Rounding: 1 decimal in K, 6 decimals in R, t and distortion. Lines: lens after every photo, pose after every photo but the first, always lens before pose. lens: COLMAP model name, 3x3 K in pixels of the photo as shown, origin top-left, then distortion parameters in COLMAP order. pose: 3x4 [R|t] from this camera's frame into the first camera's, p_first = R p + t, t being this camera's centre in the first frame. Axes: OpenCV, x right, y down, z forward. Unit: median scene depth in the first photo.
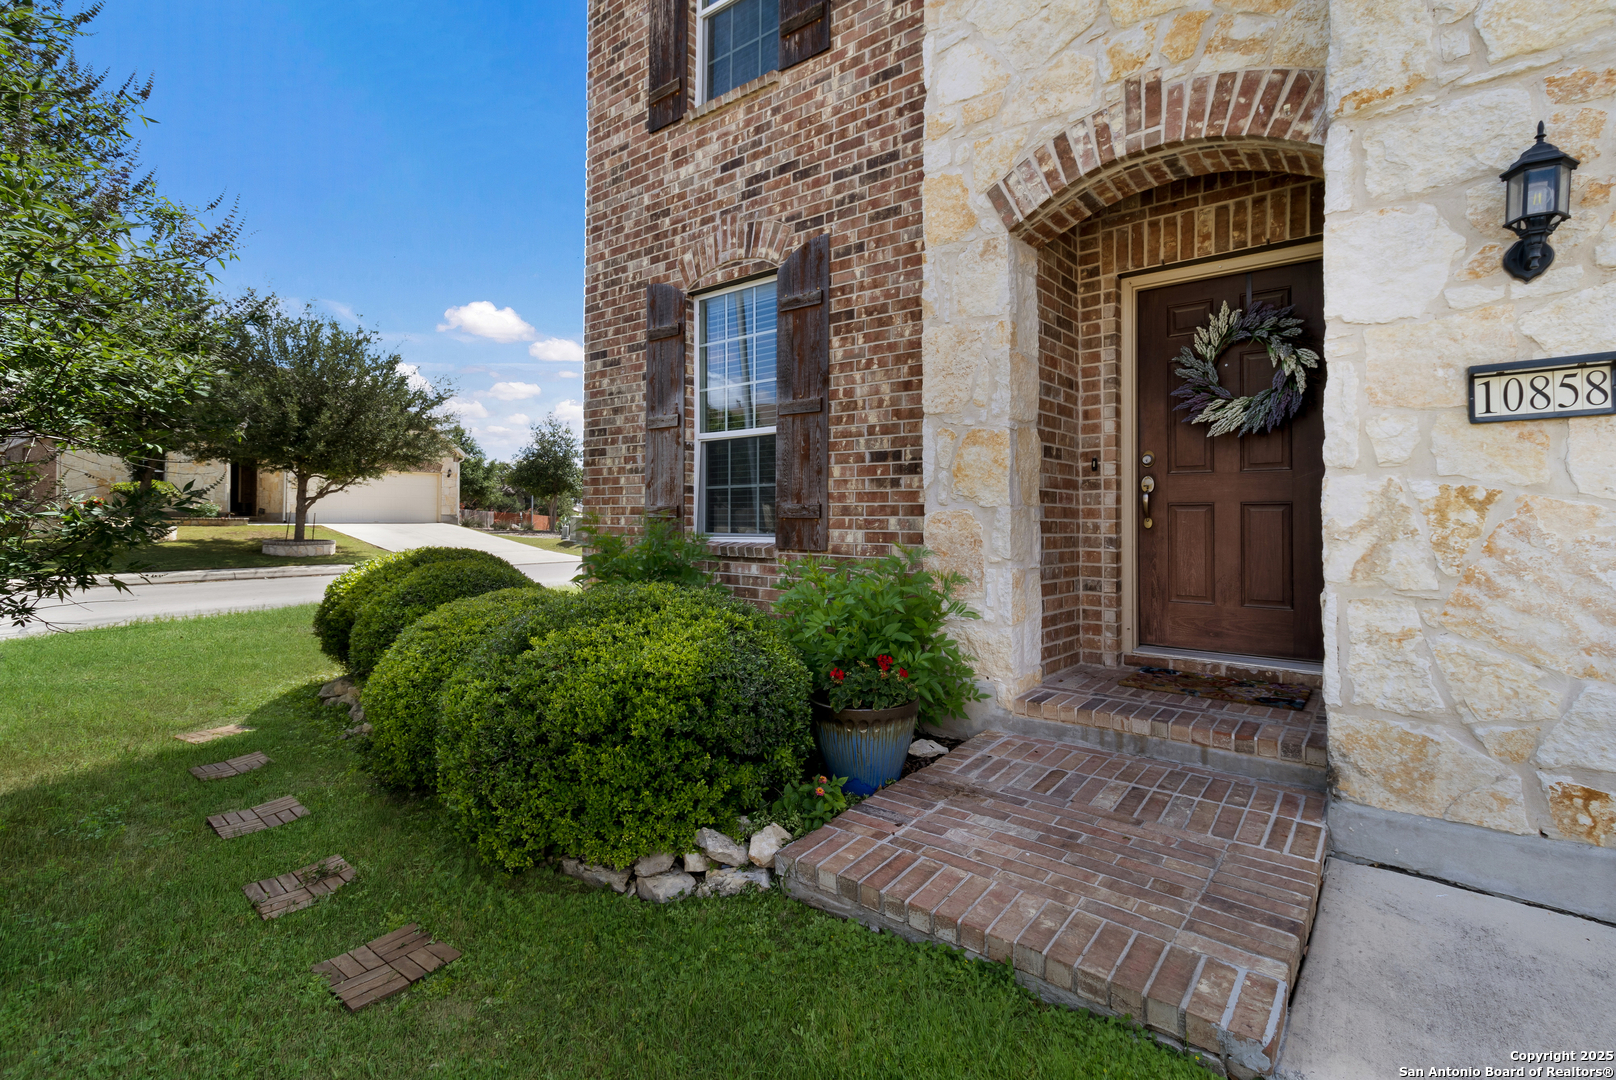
lens RADIAL K [[742.4, 0, 819.5], [0, 742.4, 503.6], [0, 0, 1]] dist [0.008597, 0.000699]
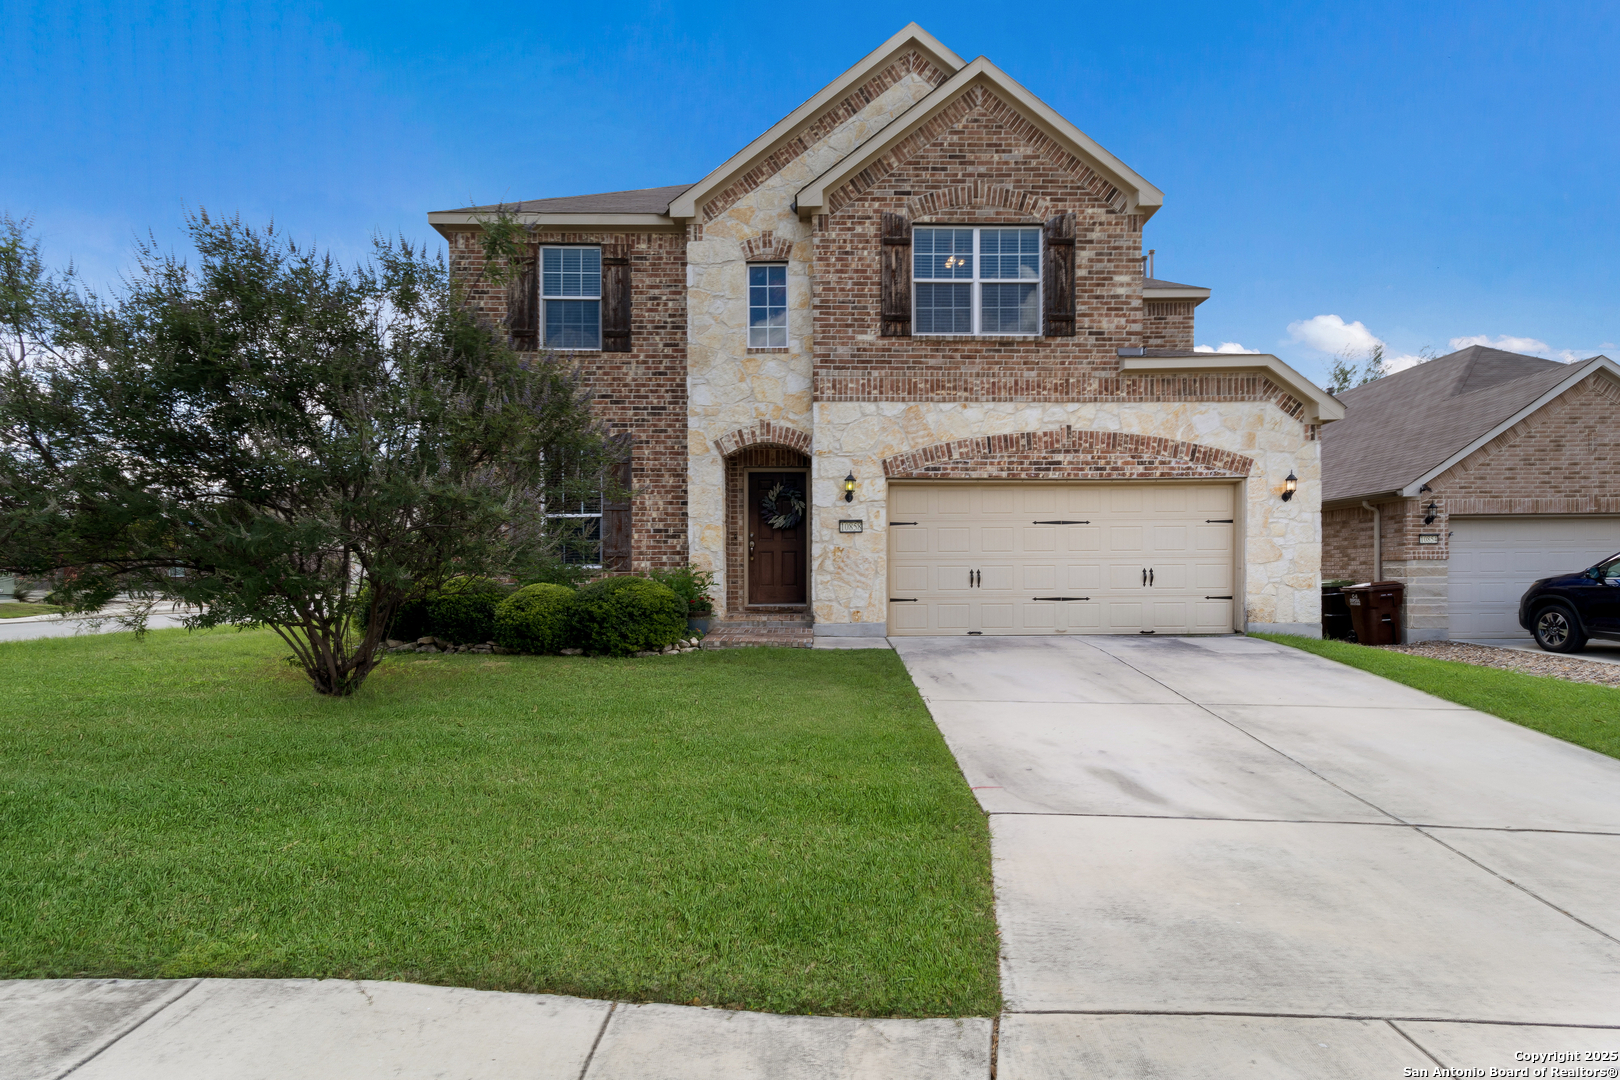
lens RADIAL K [[800.8, 0, 807.7], [0, 800.8, 547.7], [0, 0, 1]] dist [0.004184, 0.000130]
pose [[0.788509, 0.013437, 0.614877, -1.152579], [-0.005363, 0.999874, -0.014973, 0.028434], [-0.615000, 0.008509, 0.788481, -1.378411]]
